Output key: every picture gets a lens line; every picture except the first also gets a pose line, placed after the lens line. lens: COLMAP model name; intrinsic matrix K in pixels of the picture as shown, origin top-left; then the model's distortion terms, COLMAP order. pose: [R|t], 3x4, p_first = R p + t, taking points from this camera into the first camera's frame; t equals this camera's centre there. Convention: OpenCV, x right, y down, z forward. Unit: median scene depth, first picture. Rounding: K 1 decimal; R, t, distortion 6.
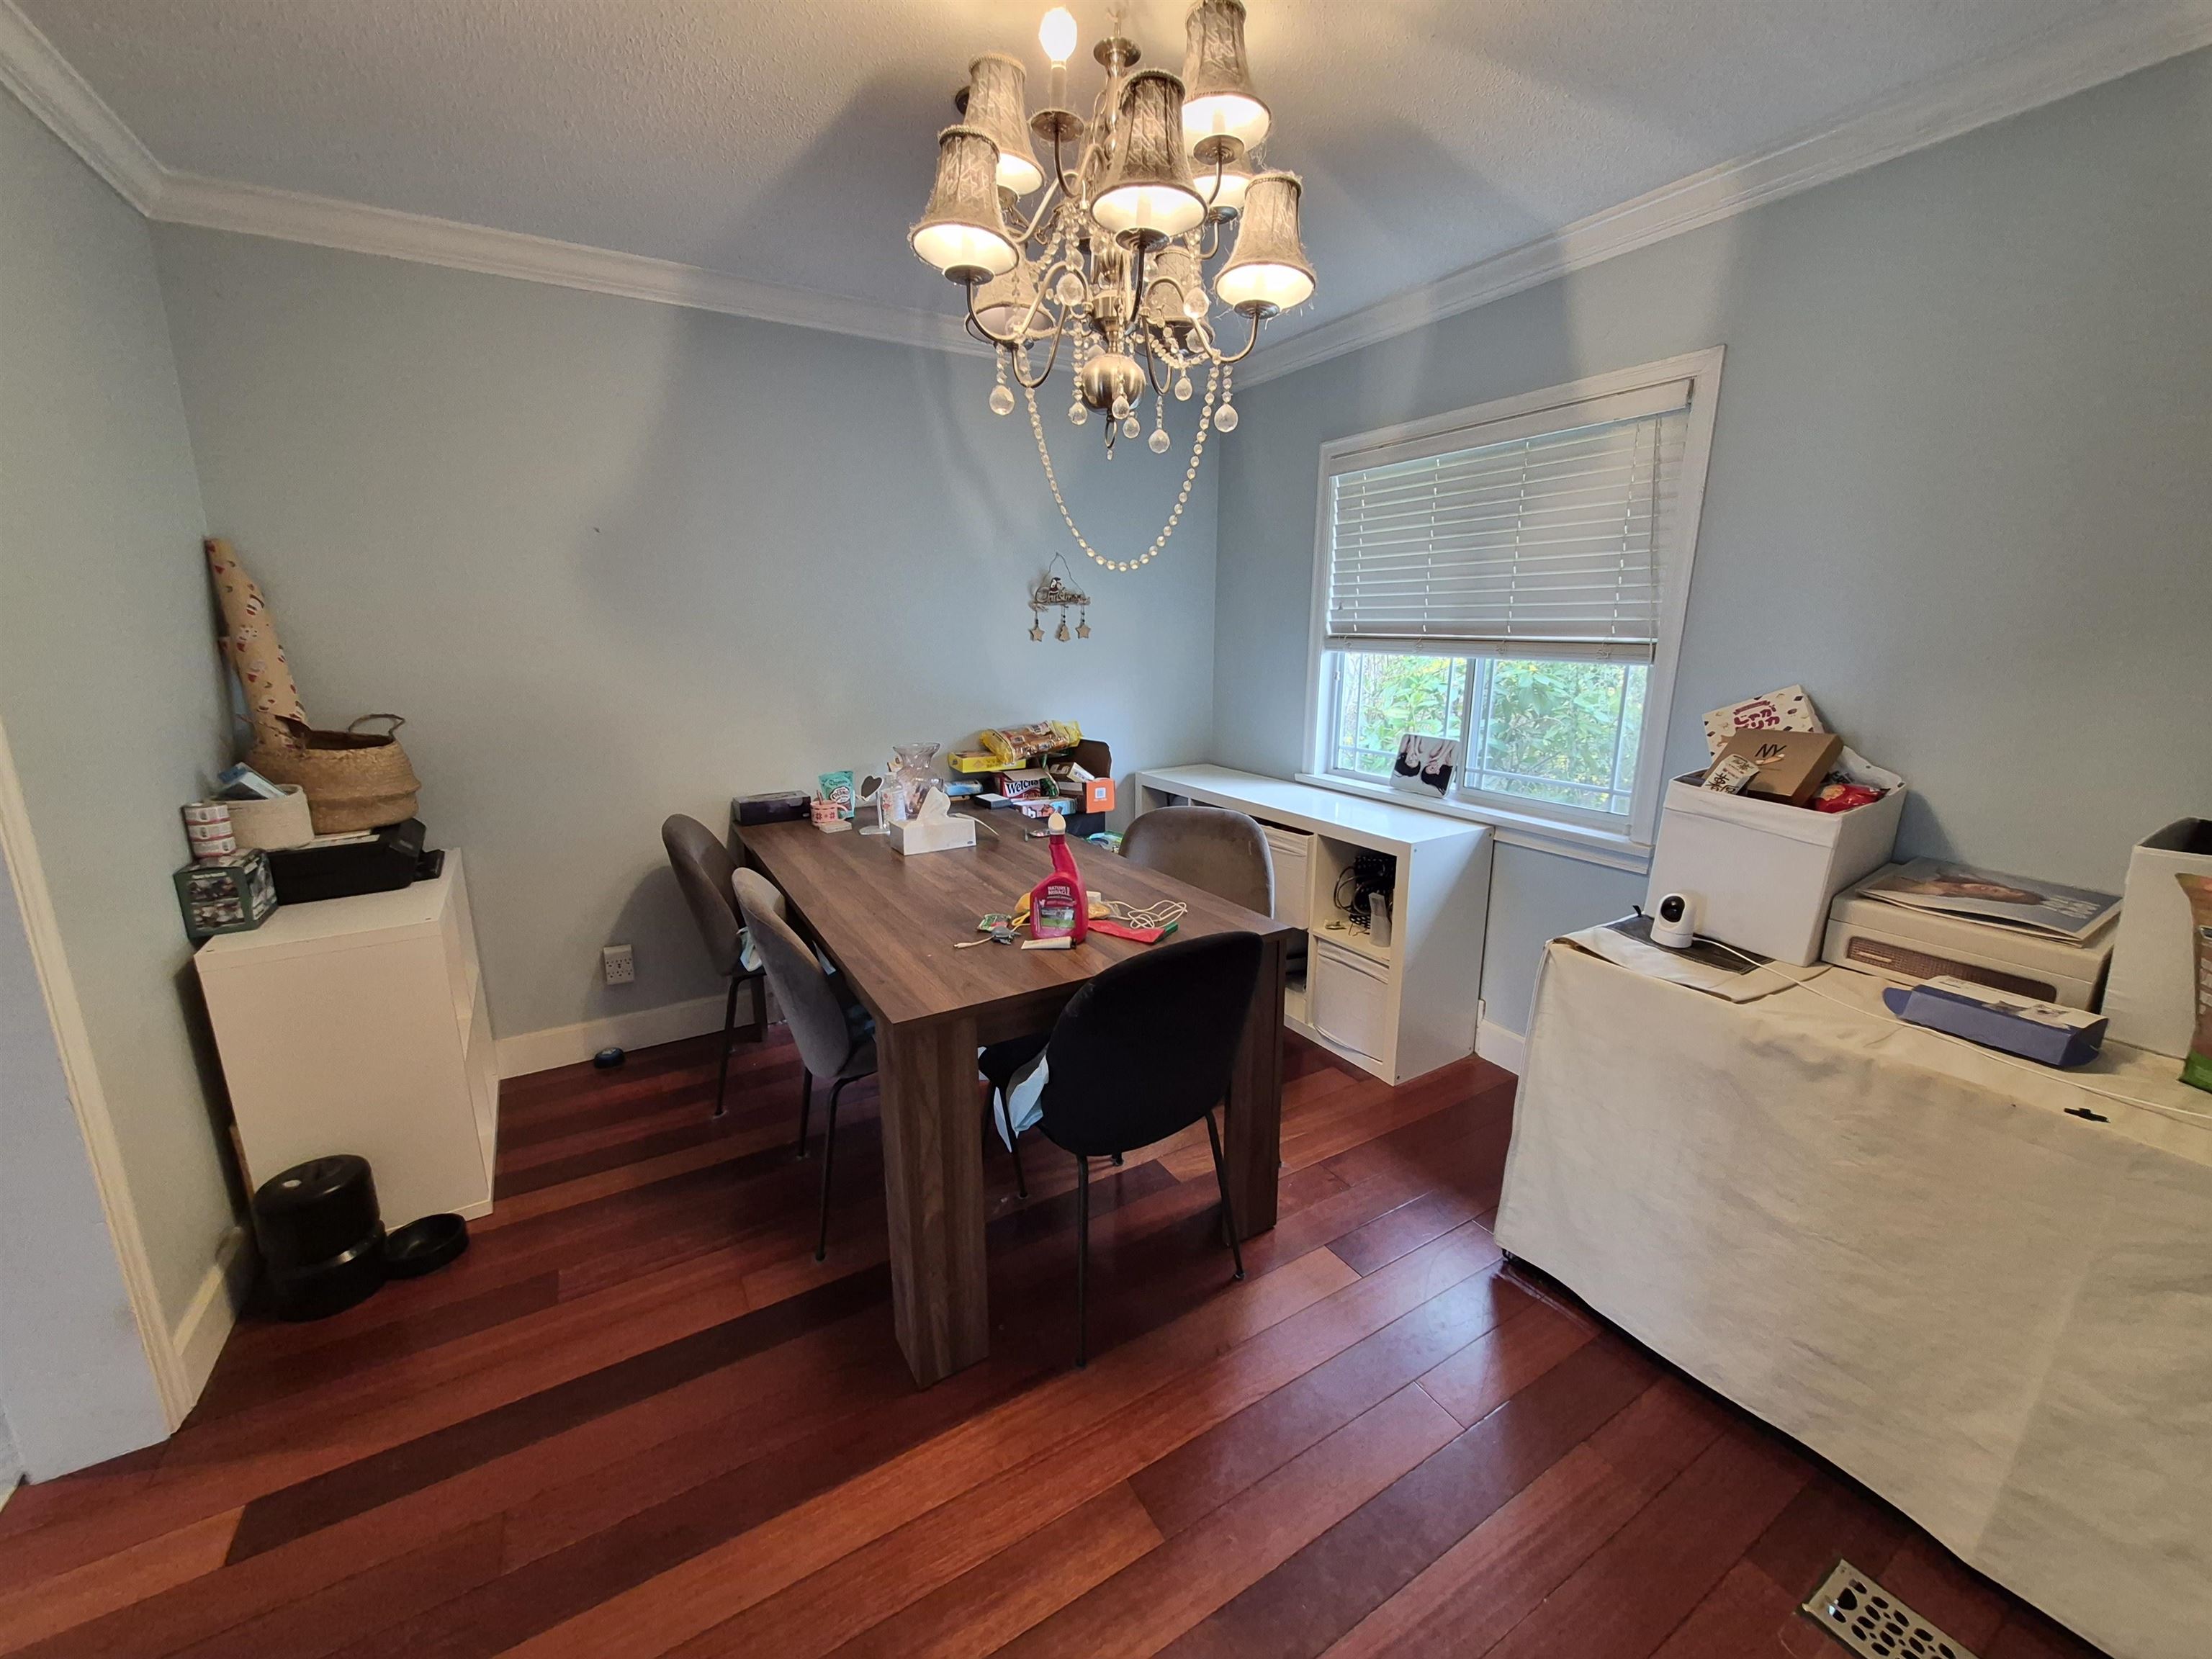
lens RADIAL K [[878.8, 0, 1113.4], [0, 878.8, 821.8], [0, 0, 1]] dist [0.002031, 0.000020]
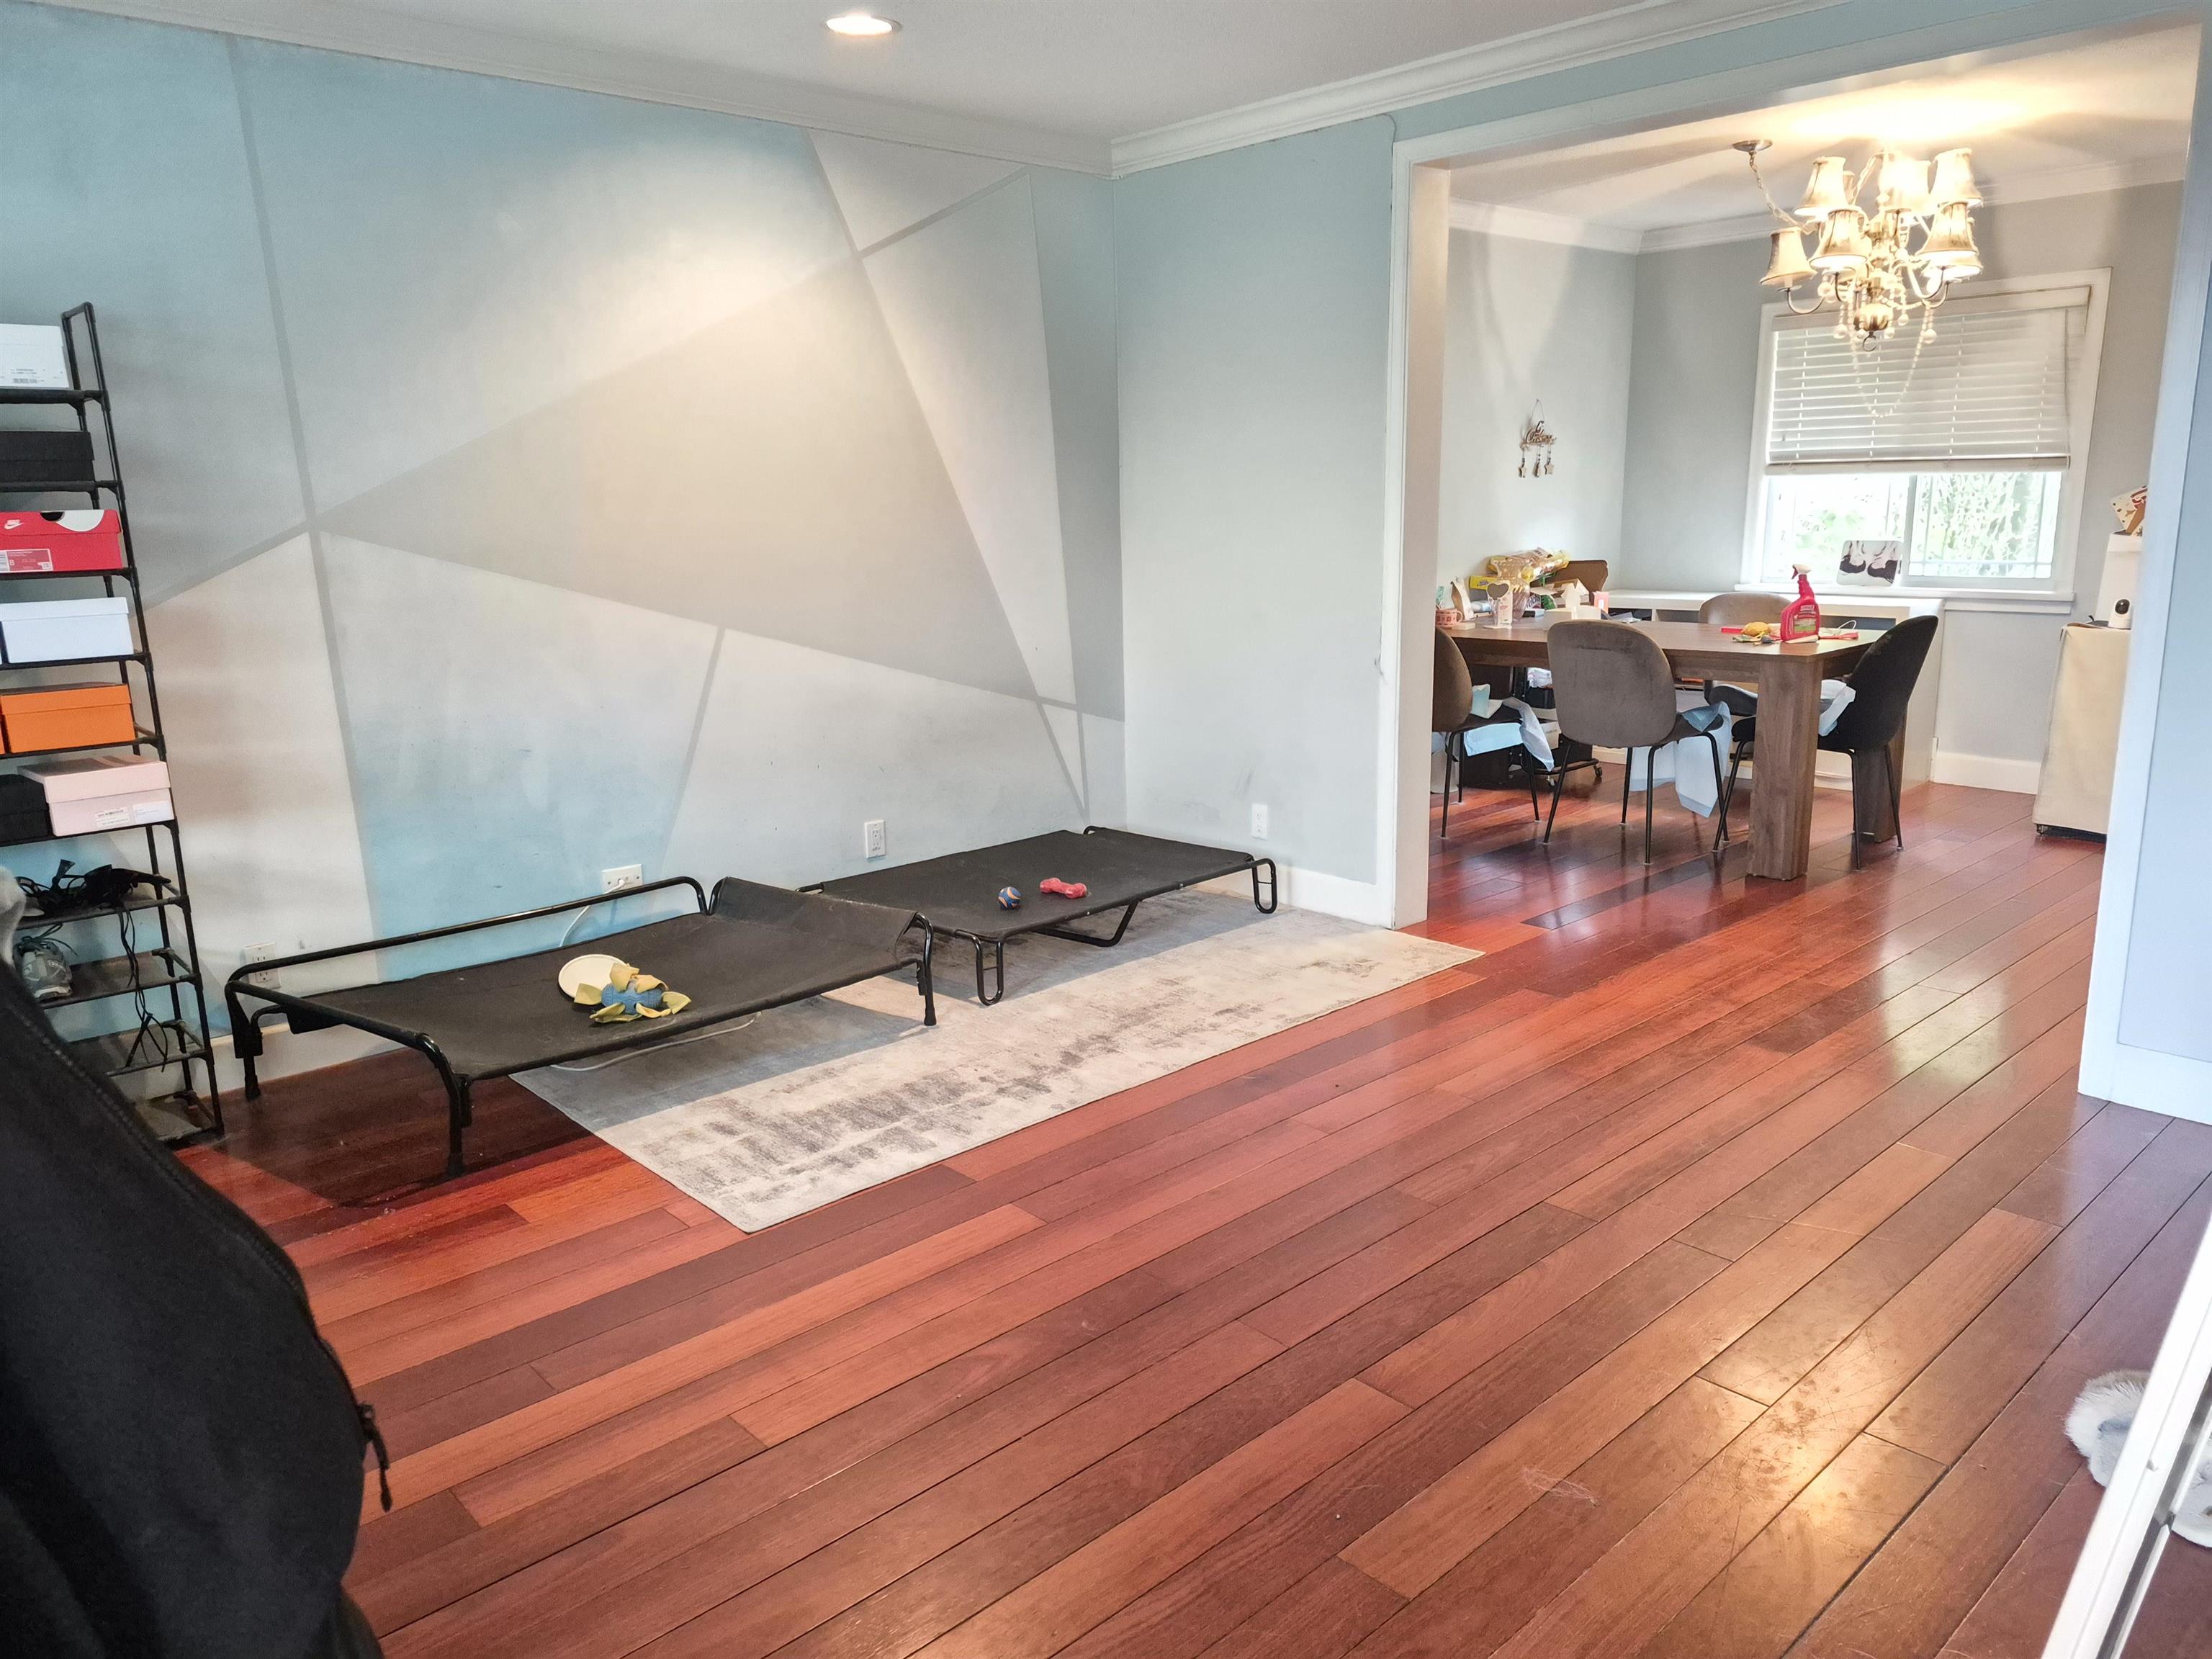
lens RADIAL K [[1500.7, 0, 1101.7], [0, 1500.7, 833.7], [0, 0, 1]] dist [-0.005588, -0.006373]
pose [[0.984150, -0.072377, 0.161898, -1.142067], [0.071341, 0.997377, 0.012212, 0.225538], [-0.162358, -0.000469, 0.986732, -0.971241]]
